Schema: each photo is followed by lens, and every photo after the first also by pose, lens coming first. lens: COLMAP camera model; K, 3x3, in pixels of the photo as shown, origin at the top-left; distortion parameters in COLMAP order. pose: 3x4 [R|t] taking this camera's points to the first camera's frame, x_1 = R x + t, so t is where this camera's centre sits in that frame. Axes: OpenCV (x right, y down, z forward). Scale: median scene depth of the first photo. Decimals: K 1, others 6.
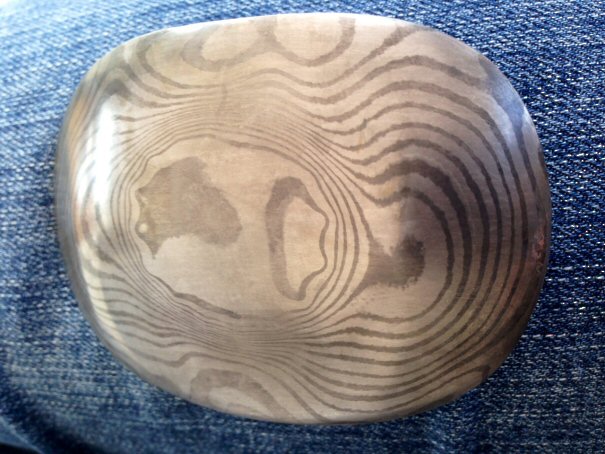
lens RADIAL K [[576.4, 0, 303.2], [0, 576.4, 227.5], [0, 0, 1]] dist [-0.008426, 0.000000]
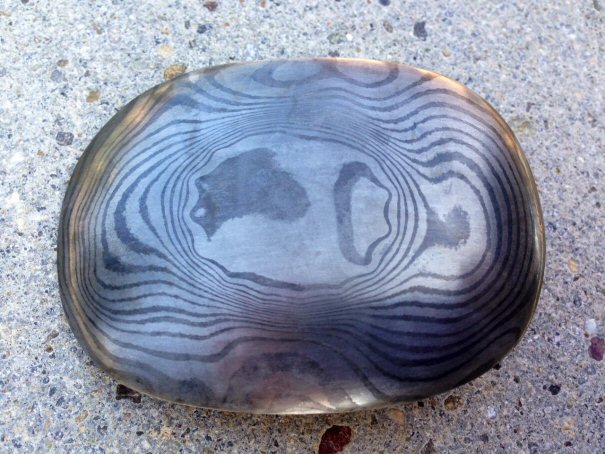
lens RADIAL K [[576.4, 0, 301.9], [0, 576.4, 225.8], [0, 0, 1]] dist [-0.008426, 0.000000]
pose [[0.935347, 0.119789, 0.332832, -0.499804], [0.044544, 0.893538, -0.446772, 0.549921], [-0.350917, 0.432712, 0.830432, 0.093742]]
